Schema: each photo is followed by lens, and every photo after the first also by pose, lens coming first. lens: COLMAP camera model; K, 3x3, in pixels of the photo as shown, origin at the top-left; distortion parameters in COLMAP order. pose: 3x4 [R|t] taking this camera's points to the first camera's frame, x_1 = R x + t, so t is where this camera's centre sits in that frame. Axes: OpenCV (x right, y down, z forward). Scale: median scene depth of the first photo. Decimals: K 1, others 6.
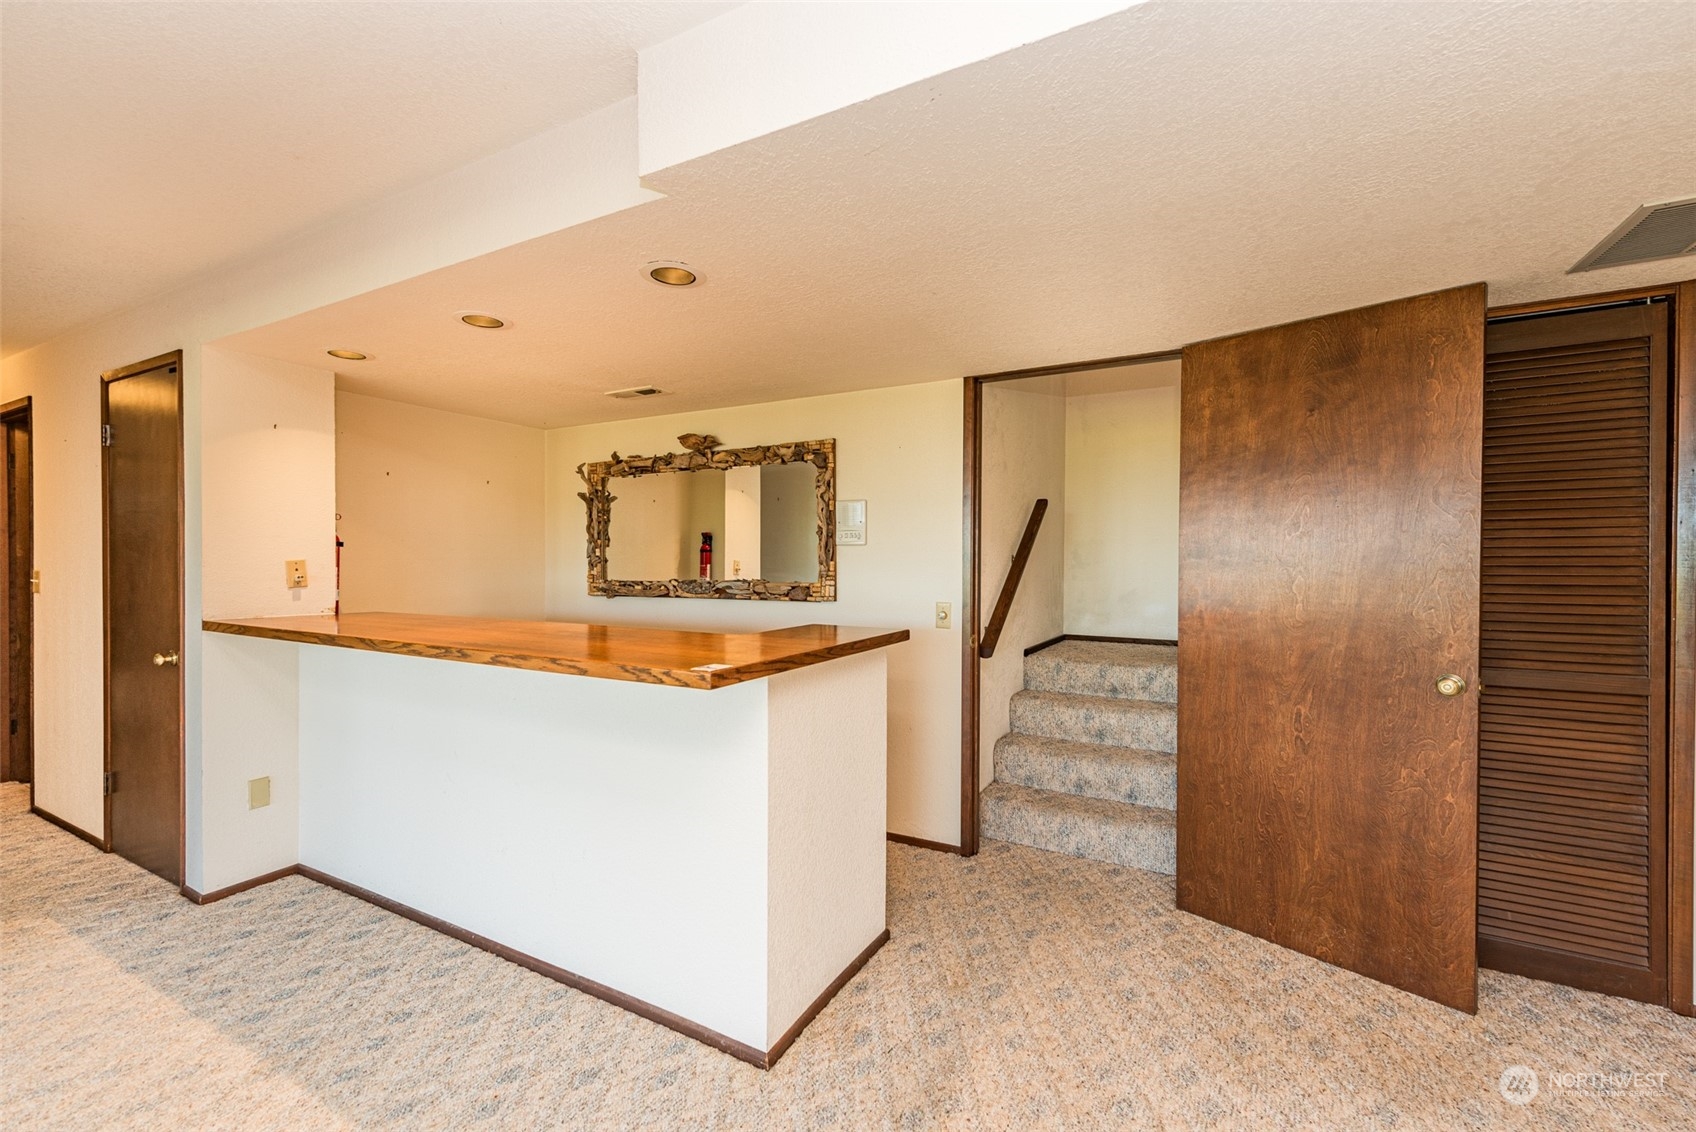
lens RADIAL K [[694.8, 0, 847.9], [0, 694.8, 565.5], [0, 0, 1]] dist [0.005911, -0.000613]
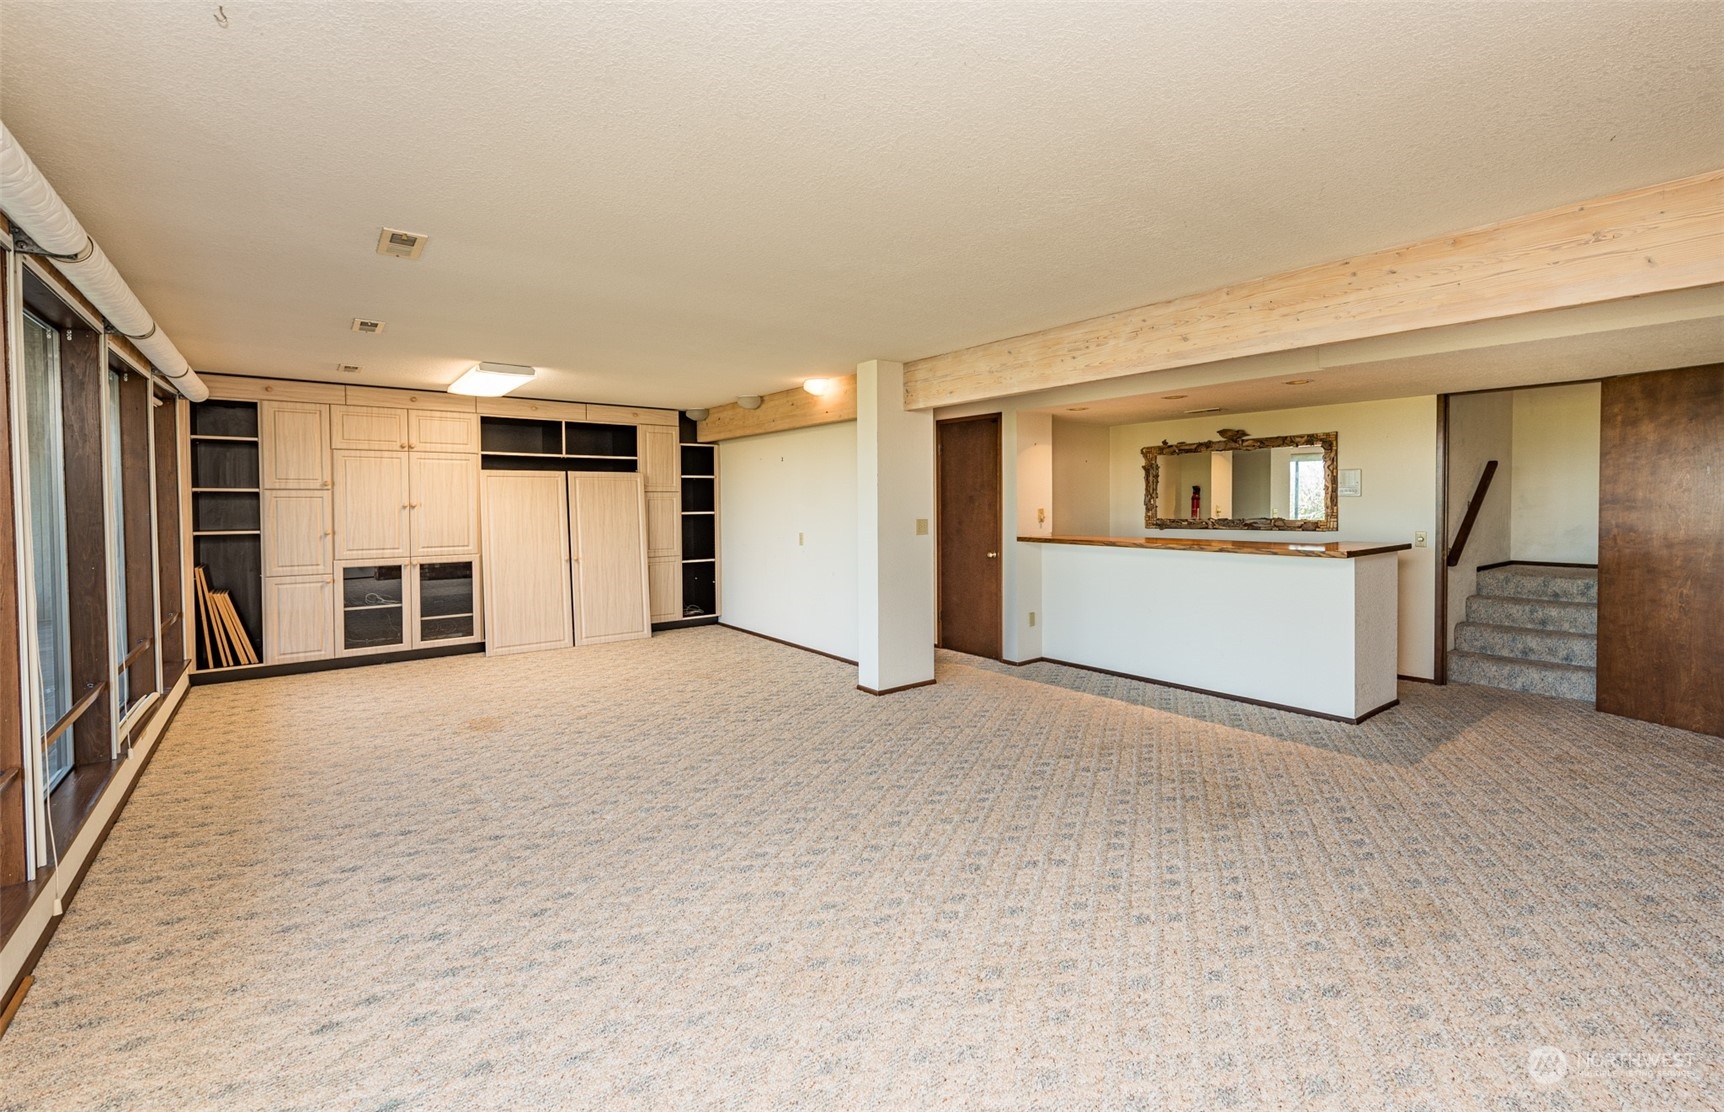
lens RADIAL K [[739.0, 0, 876.4], [0, 739.0, 515.7], [0, 0, 1]] dist [-0.003544, -0.000486]
pose [[0.919575, -0.002881, -0.392904, -0.341643], [0.007495, 0.999920, 0.010210, -0.010771], [0.392843, -0.012333, 0.919523, -1.047545]]
